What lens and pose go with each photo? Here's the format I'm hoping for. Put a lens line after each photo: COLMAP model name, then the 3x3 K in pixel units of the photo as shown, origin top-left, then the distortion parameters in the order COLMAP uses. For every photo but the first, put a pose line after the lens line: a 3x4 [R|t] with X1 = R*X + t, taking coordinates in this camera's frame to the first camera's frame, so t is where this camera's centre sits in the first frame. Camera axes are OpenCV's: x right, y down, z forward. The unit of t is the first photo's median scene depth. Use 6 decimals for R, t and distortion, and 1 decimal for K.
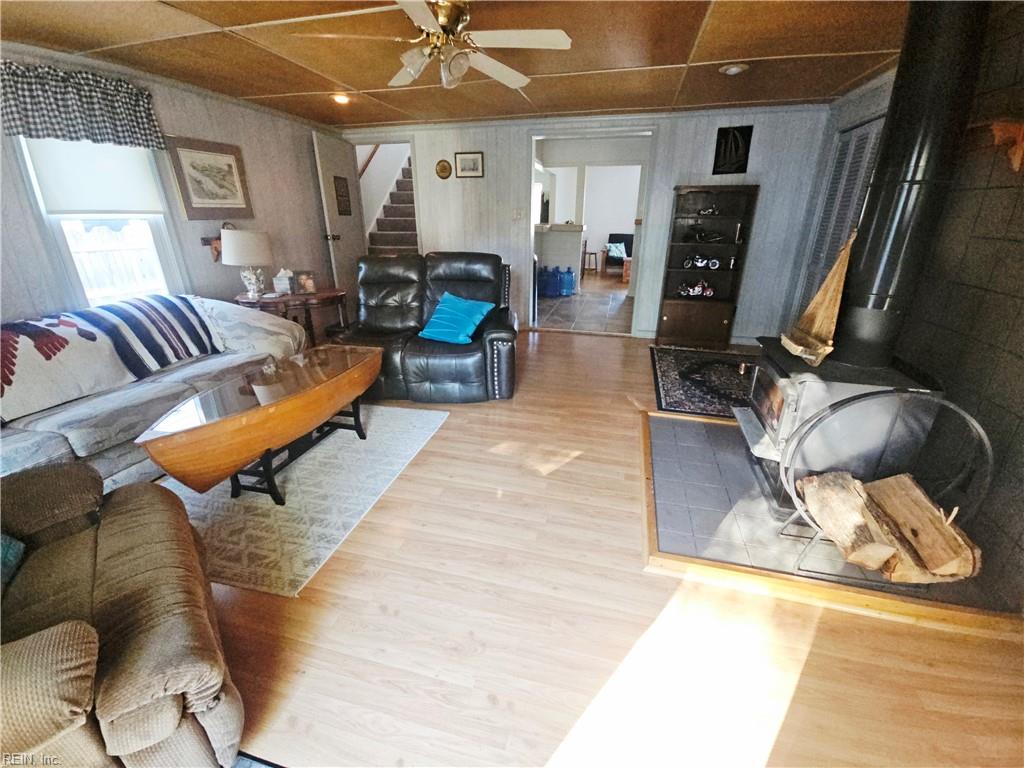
lens RADIAL K [[415.9, 0, 512.0], [0, 415.9, 384.0], [0, 0, 1]] dist [0.008431, -0.007448]
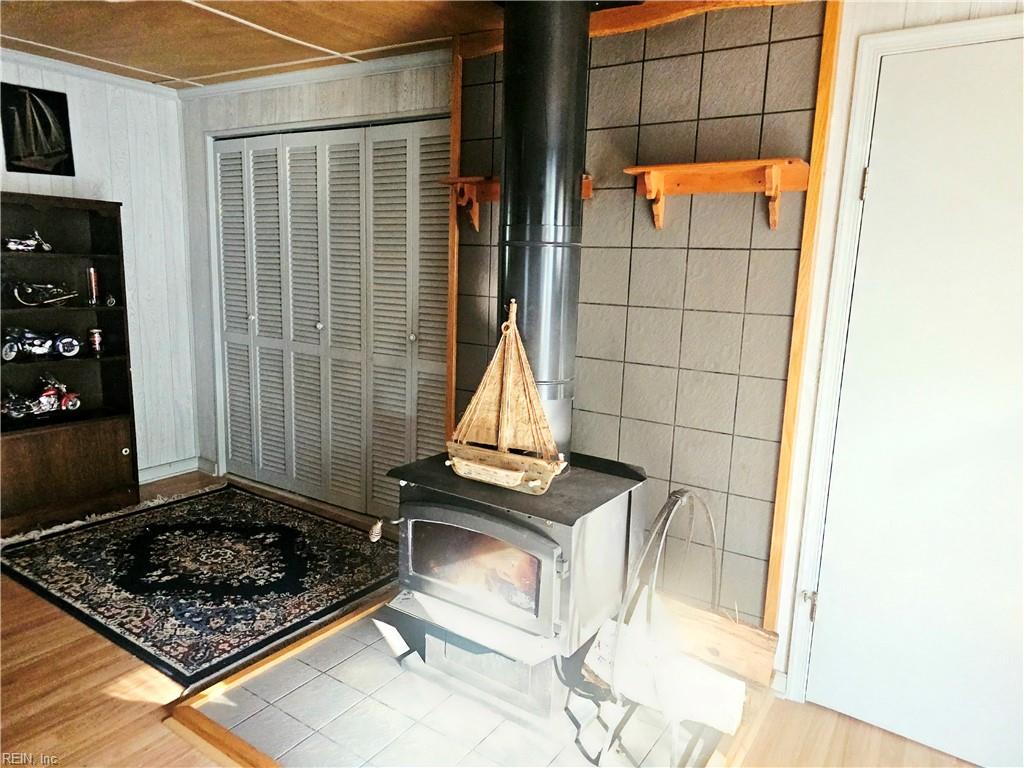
lens RADIAL K [[705.5, 0, 512.0], [0, 705.5, 384.0], [0, 0, 1]] dist [0.011416, 0.002776]
pose [[0.314408, -0.155806, 0.936415, -0.195590], [0.316883, 0.947082, 0.051185, -0.173539], [-0.894837, 0.280641, 0.347142, 0.360953]]
